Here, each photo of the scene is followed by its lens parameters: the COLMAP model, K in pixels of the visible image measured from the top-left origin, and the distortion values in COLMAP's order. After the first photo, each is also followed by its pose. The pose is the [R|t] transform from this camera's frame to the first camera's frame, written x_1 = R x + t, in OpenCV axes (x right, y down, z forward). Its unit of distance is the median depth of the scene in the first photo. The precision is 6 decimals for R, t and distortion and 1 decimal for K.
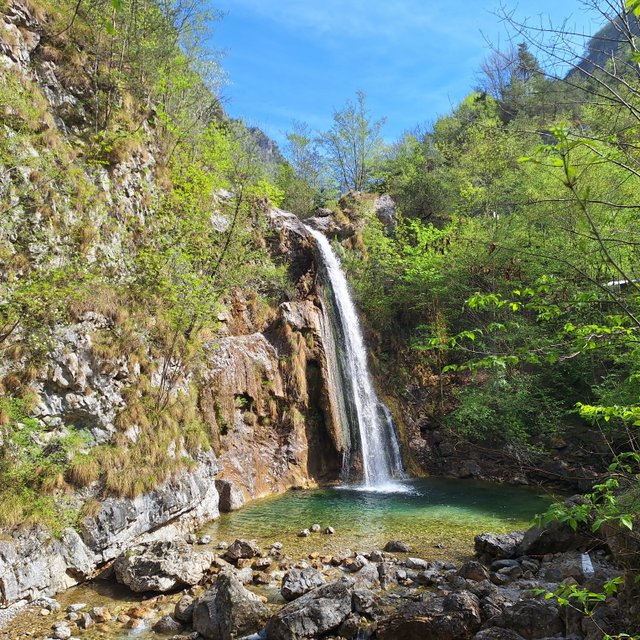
lens RADIAL K [[602.3, 0, 321.4], [0, 602.3, 324.9], [0, 0, 1]] dist [0.040713, 0.000000]
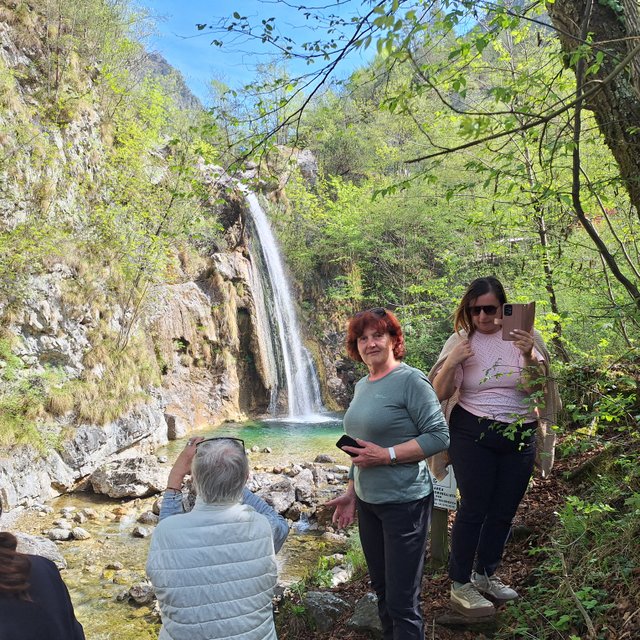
lens RADIAL K [[602.3, 0, 324.6], [0, 602.3, 329.4], [0, 0, 1]] dist [0.040713, 0.000000]
pose [[0.988310, 0.000585, 0.152459, -0.055658], [-0.015225, 0.995373, 0.094874, -0.012665], [-0.151698, -0.096086, 0.983745, -0.163927]]
